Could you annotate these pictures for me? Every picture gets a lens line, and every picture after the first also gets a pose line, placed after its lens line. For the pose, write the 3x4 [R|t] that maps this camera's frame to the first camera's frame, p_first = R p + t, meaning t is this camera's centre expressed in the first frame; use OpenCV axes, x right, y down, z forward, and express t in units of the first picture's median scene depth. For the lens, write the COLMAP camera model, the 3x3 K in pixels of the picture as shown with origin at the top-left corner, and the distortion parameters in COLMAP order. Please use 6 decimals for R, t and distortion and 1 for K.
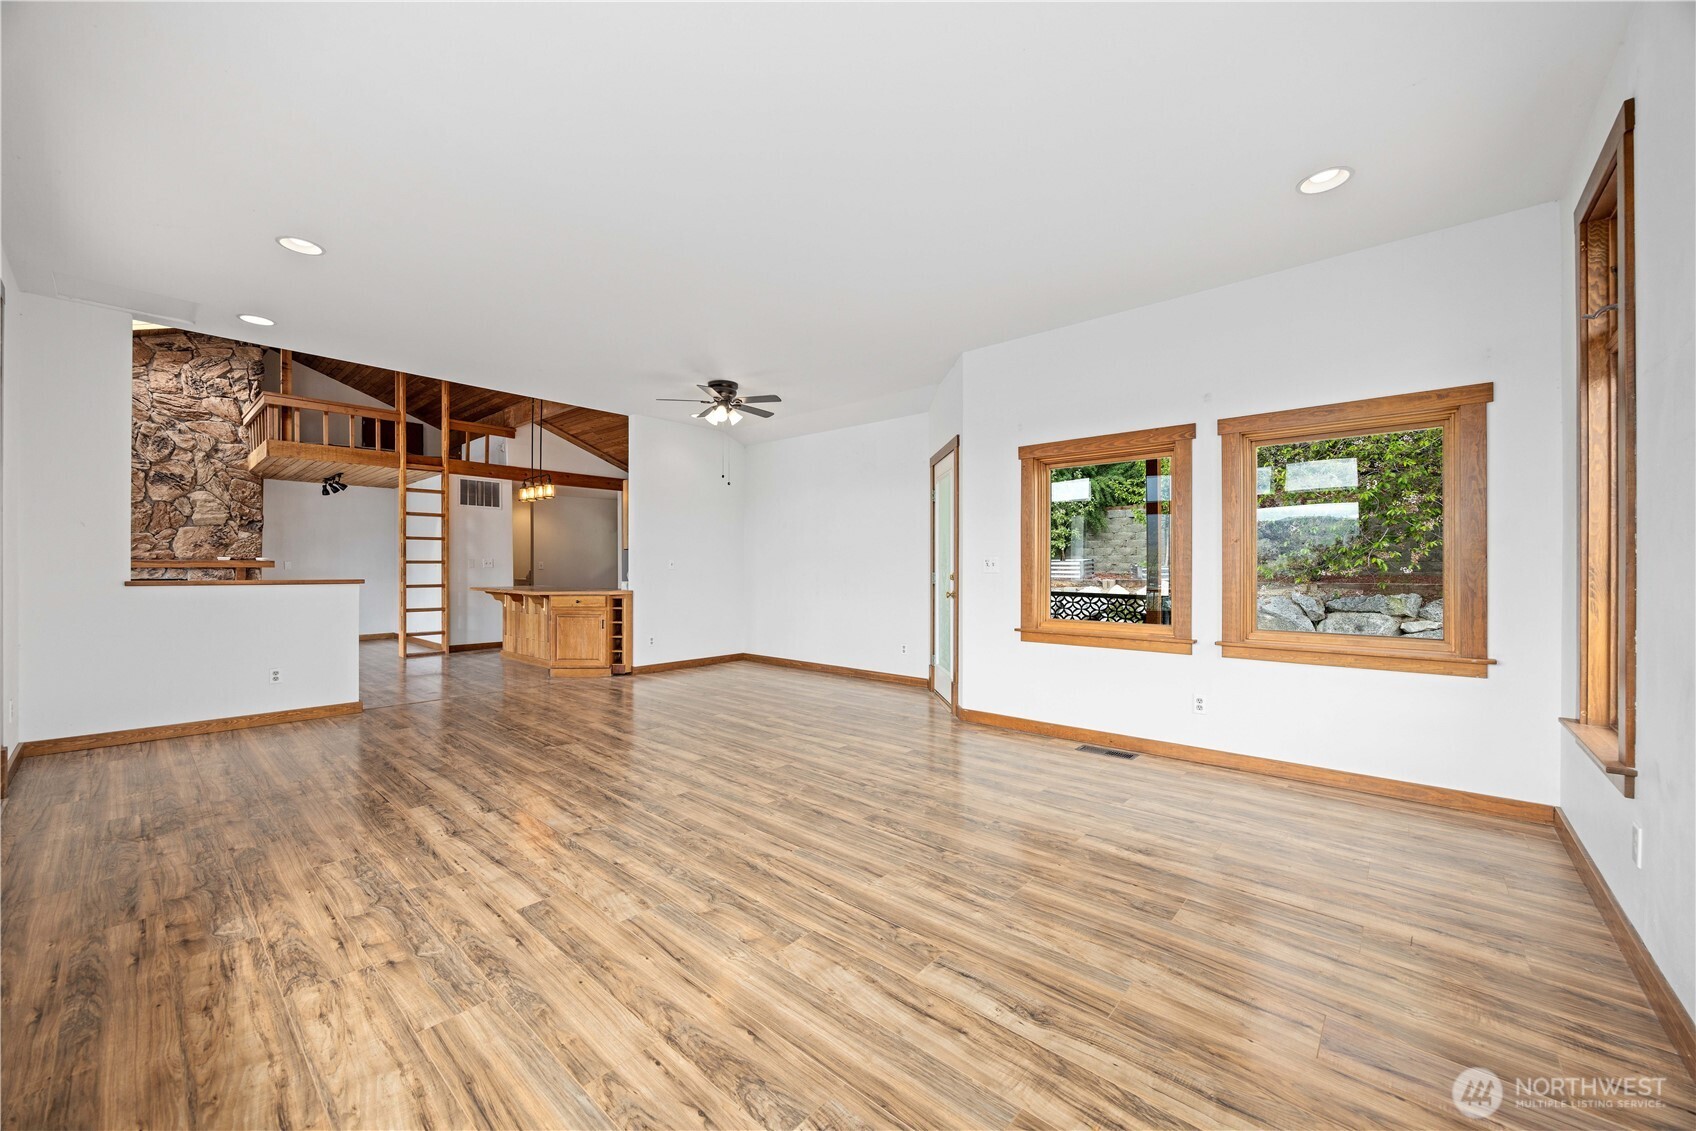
lens RADIAL K [[642.5, 0, 835.7], [0, 642.5, 568.0], [0, 0, 1]] dist [-0.002210, -0.000020]
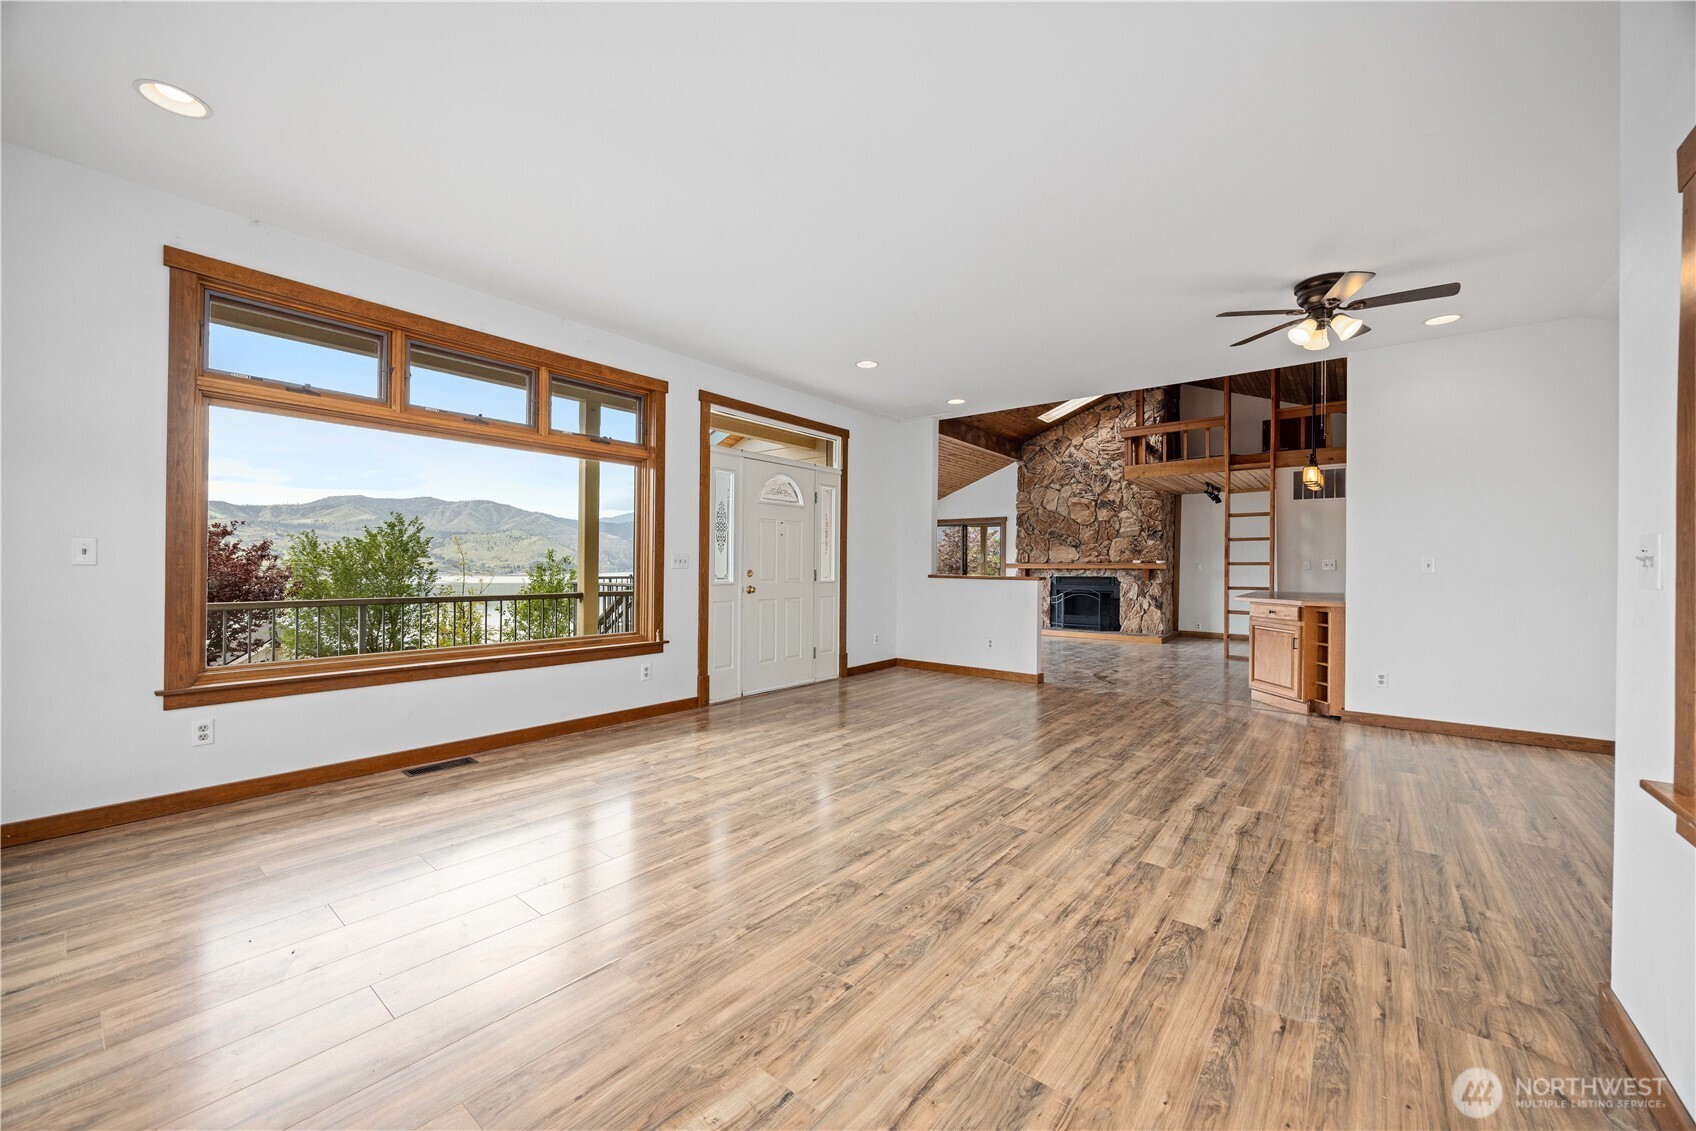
lens RADIAL K [[642.5, 0, 839.6], [0, 642.5, 566.4], [0, 0, 1]] dist [-0.002210, -0.000020]
pose [[0.051999, 0.000151, -0.998647, 0.571628], [-0.009150, 0.999958, -0.000325, 0.001170], [0.998605, 0.009155, 0.051999, 0.642576]]
